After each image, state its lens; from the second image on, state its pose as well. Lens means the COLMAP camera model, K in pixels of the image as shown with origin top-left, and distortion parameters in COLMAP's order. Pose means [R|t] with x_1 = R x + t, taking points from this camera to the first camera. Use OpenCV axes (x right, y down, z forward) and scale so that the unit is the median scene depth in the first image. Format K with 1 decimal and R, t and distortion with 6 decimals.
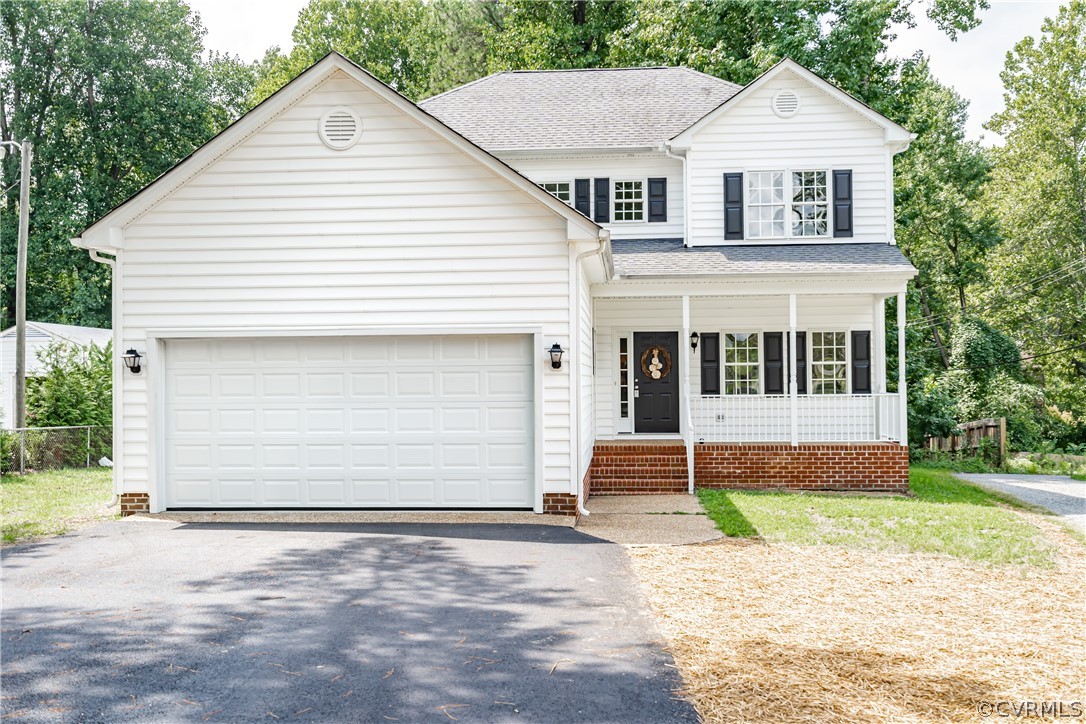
lens RADIAL K [[1091.7, 0, 541.5], [0, 1091.7, 362.2], [0, 0, 1]] dist [0.023007, 0.000000]
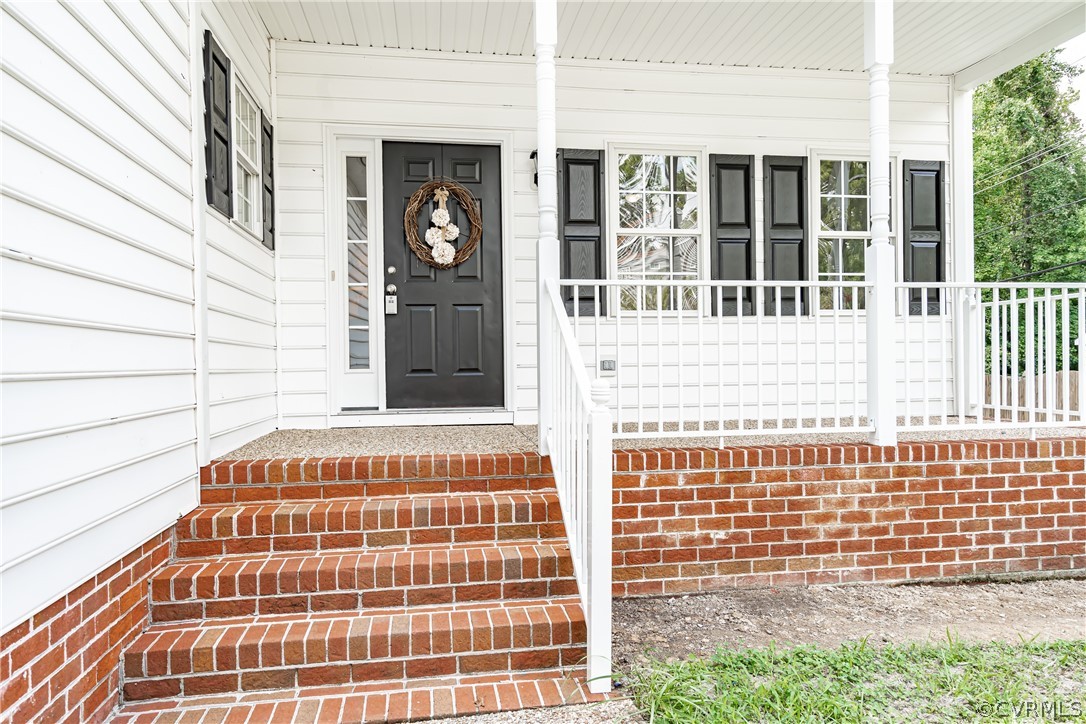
lens RADIAL K [[748.6, 0, 541.6], [0, 748.6, 362.3], [0, 0, 1]] dist [-0.001709, -0.000087]
pose [[0.973274, -0.001765, 0.229640, 0.086366], [-0.001222, 0.999917, 0.012862, 0.050146], [-0.229644, -0.012799, 0.973191, 0.813201]]
